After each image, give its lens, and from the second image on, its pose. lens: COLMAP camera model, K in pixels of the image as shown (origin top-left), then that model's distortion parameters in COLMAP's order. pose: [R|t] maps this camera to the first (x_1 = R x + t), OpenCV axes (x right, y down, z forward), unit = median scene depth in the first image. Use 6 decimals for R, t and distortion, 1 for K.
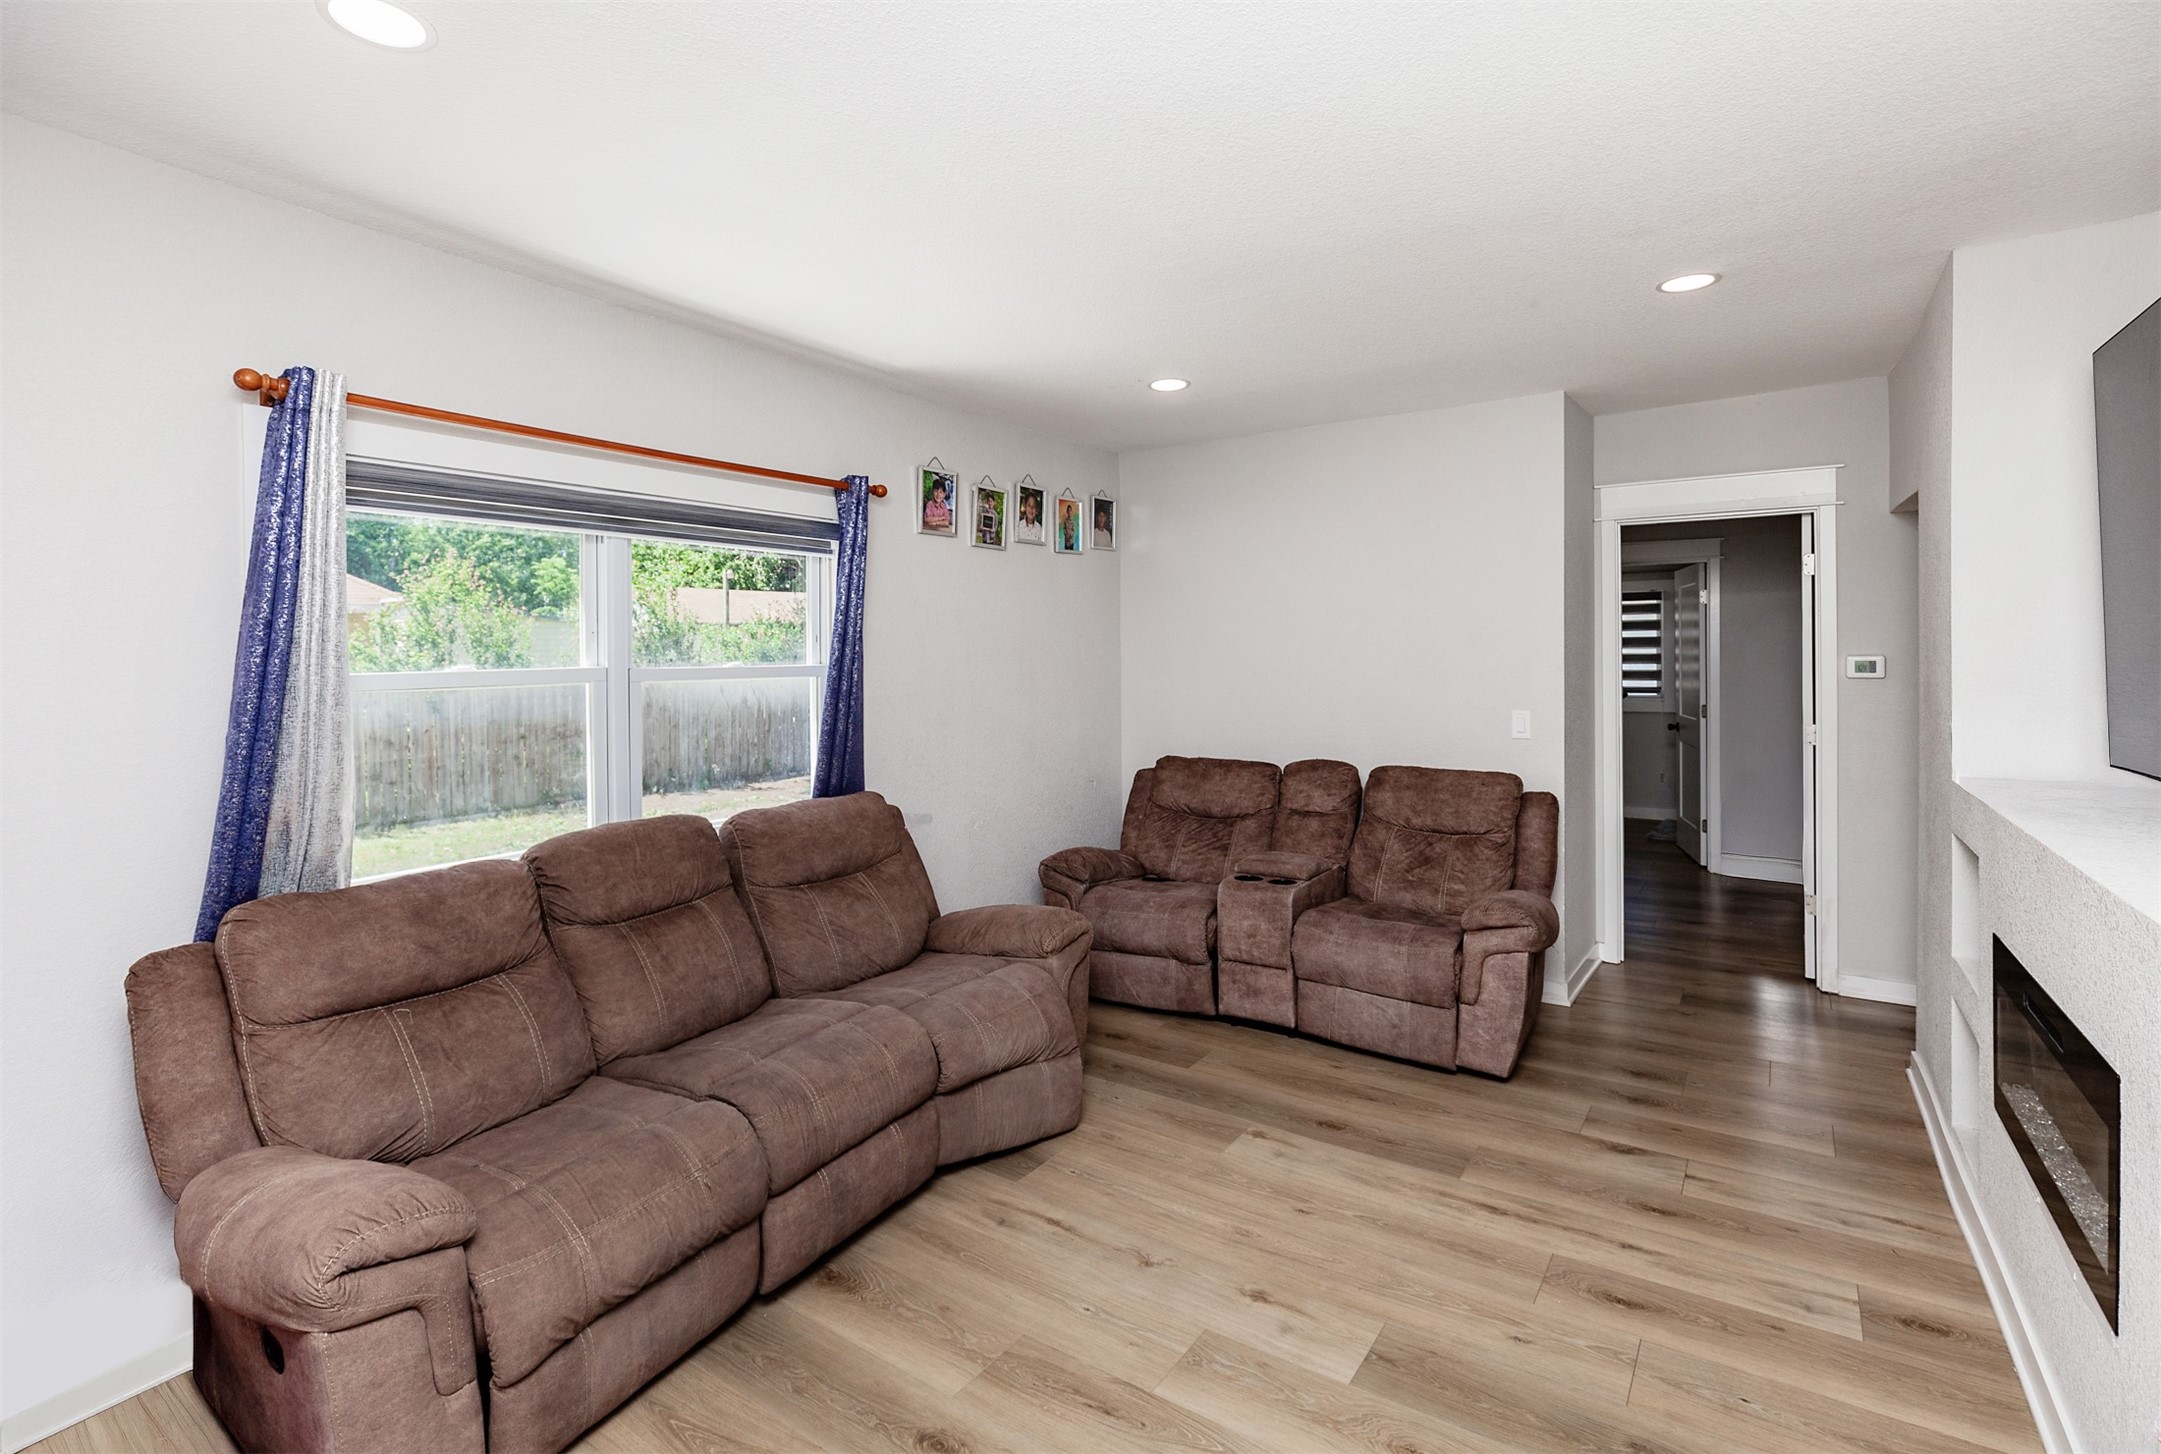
lens RADIAL K [[986.9, 0, 1085.1], [0, 986.9, 653.4], [0, 0, 1]] dist [-0.001963, -0.000258]
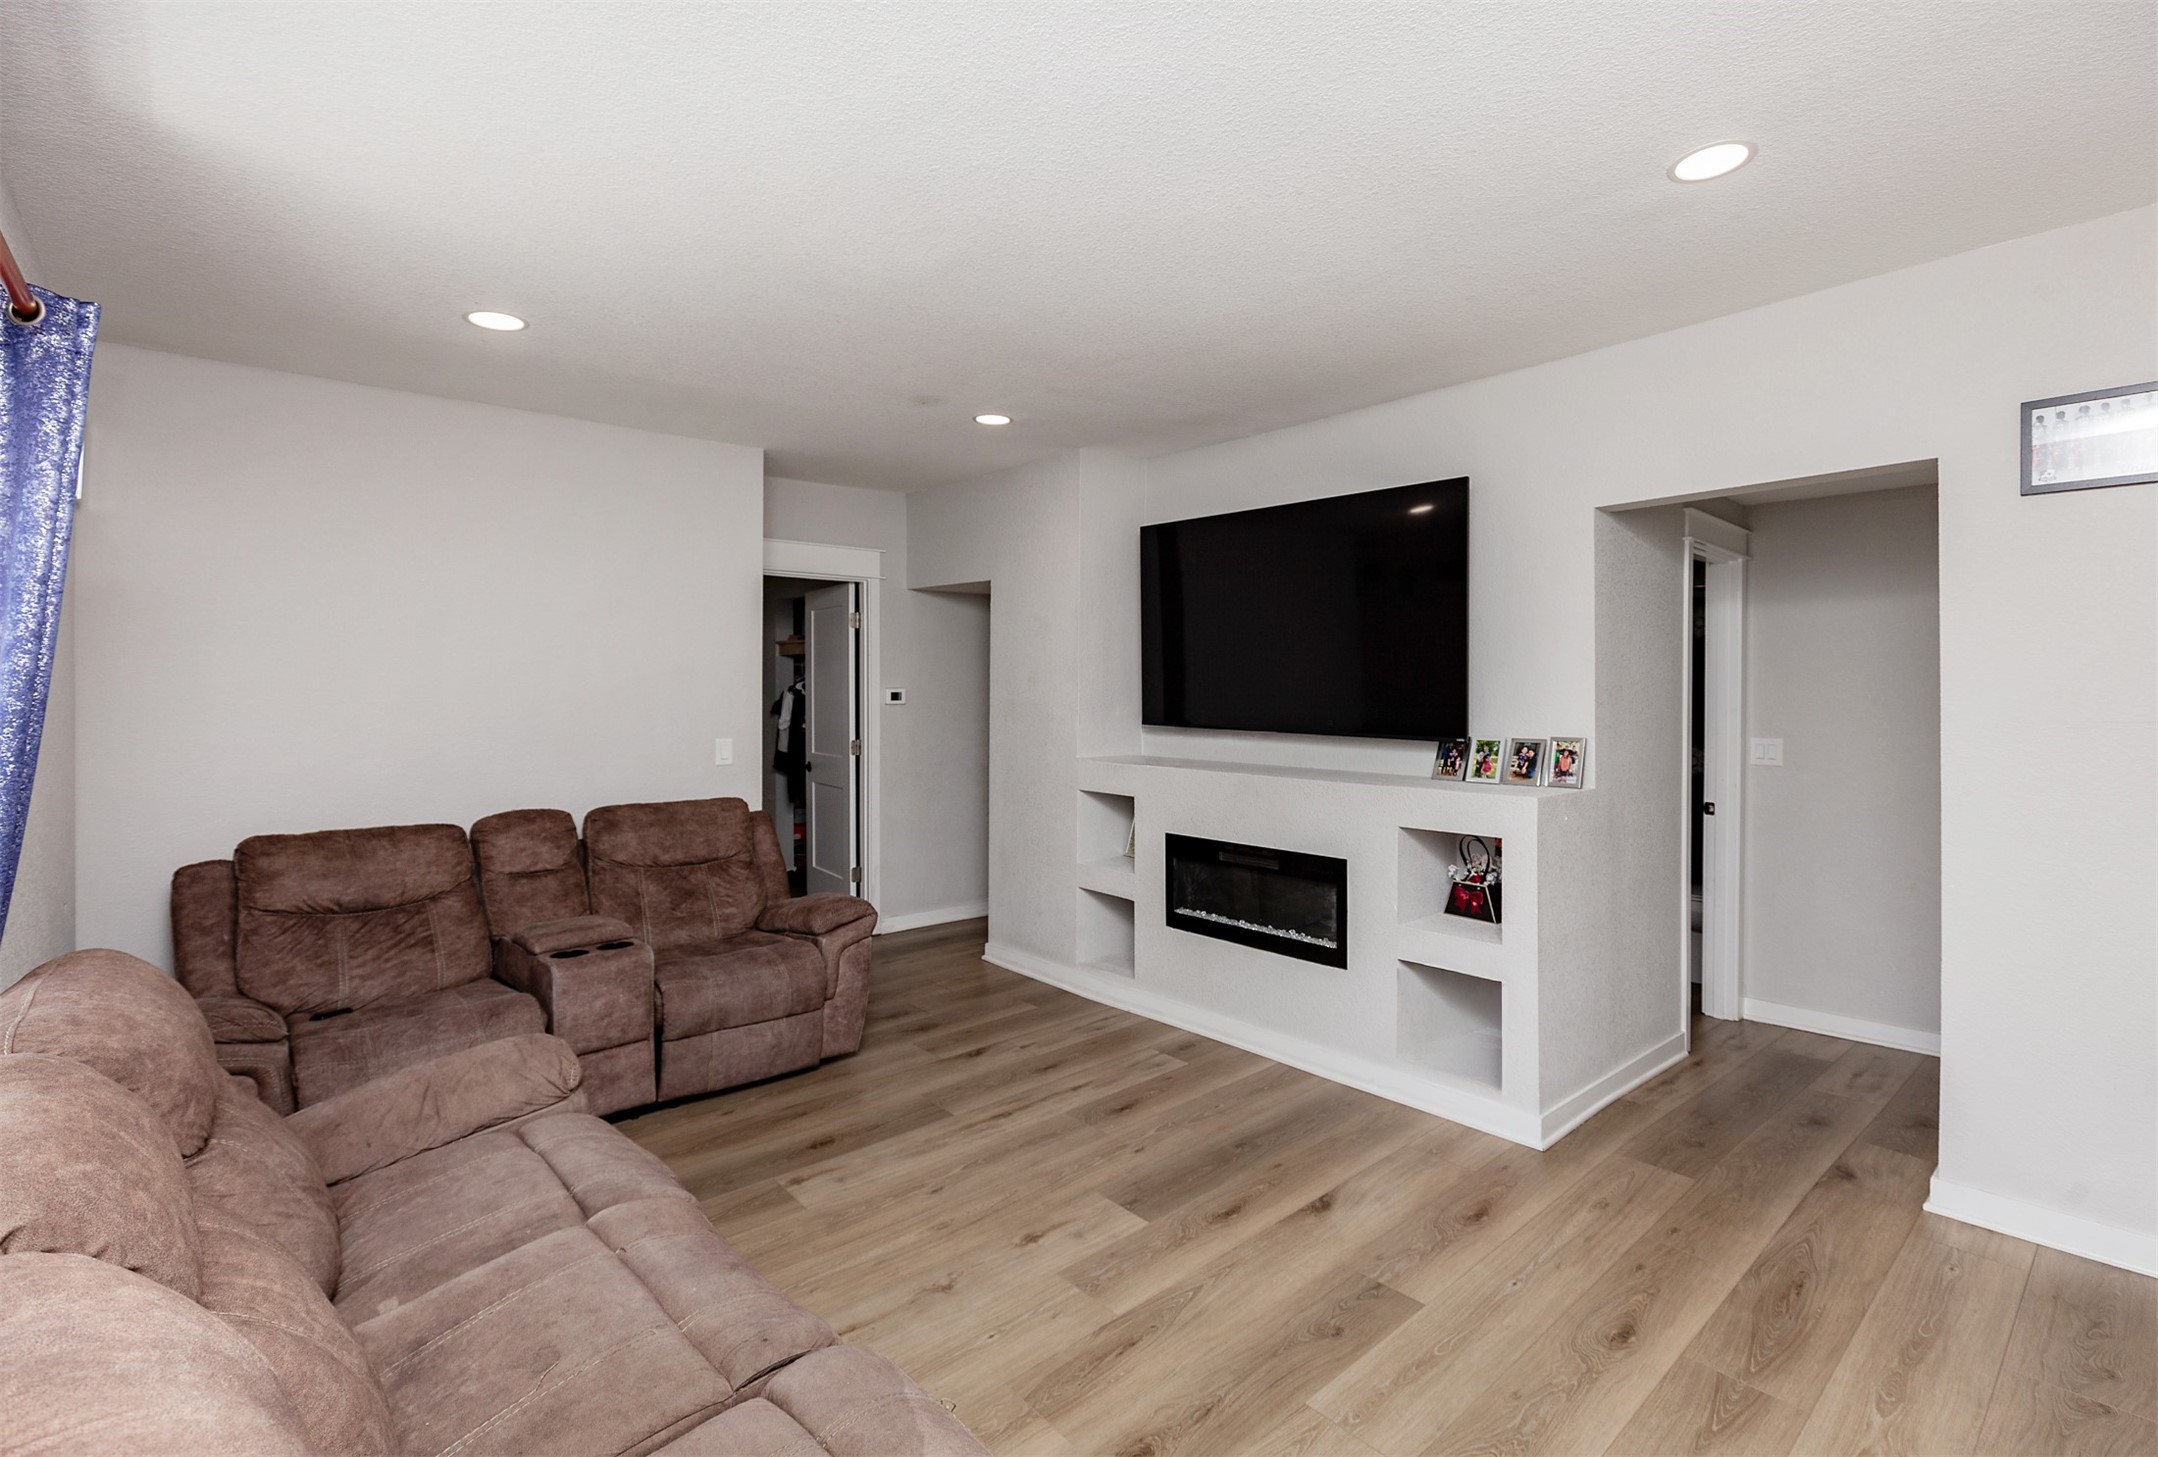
lens RADIAL K [[1017.5, 0, 1082.8], [0, 1017.5, 691.8], [0, 0, 1]] dist [0.001382, 0.000297]
pose [[0.249508, 0.003057, 0.968368, -0.605829], [0.002753, 0.999989, -0.003866, 0.015122], [-0.968369, 0.003631, 0.249497, 0.411298]]
